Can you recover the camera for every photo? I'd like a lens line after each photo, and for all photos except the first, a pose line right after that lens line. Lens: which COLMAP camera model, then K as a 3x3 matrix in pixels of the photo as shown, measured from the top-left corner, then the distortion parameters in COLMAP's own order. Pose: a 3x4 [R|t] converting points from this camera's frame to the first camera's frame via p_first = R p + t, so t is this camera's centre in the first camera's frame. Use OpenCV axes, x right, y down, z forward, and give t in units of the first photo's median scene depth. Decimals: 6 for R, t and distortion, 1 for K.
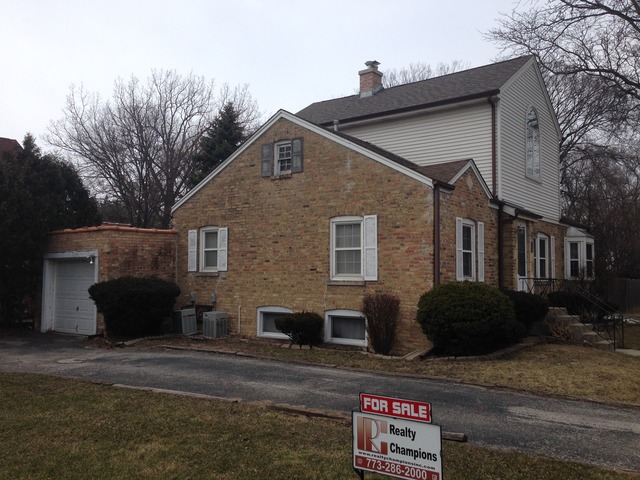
lens RADIAL K [[598.2, 0, 320.0], [0, 598.2, 240.0], [0, 0, 1]] dist [0.150948, -0.187402]
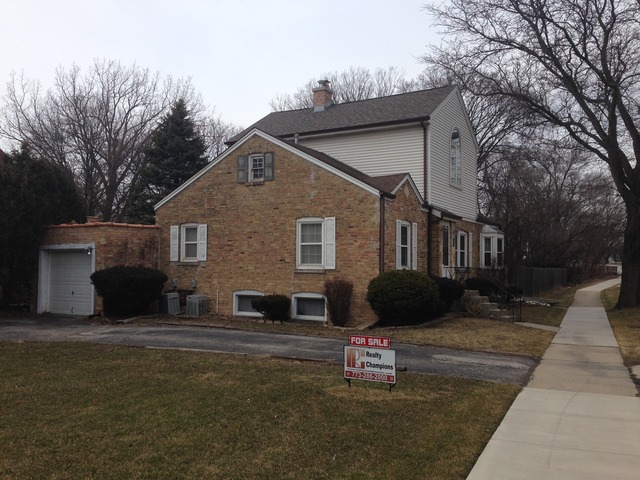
lens RADIAL K [[598.2, 0, 320.0], [0, 598.2, 240.0], [0, 0, 1]] dist [0.150948, -0.187402]
pose [[0.993972, 0.006682, 0.109433, -0.064237], [-0.008761, 0.999790, 0.018528, -0.014522], [-0.109286, -0.019375, 0.993821, -0.215093]]
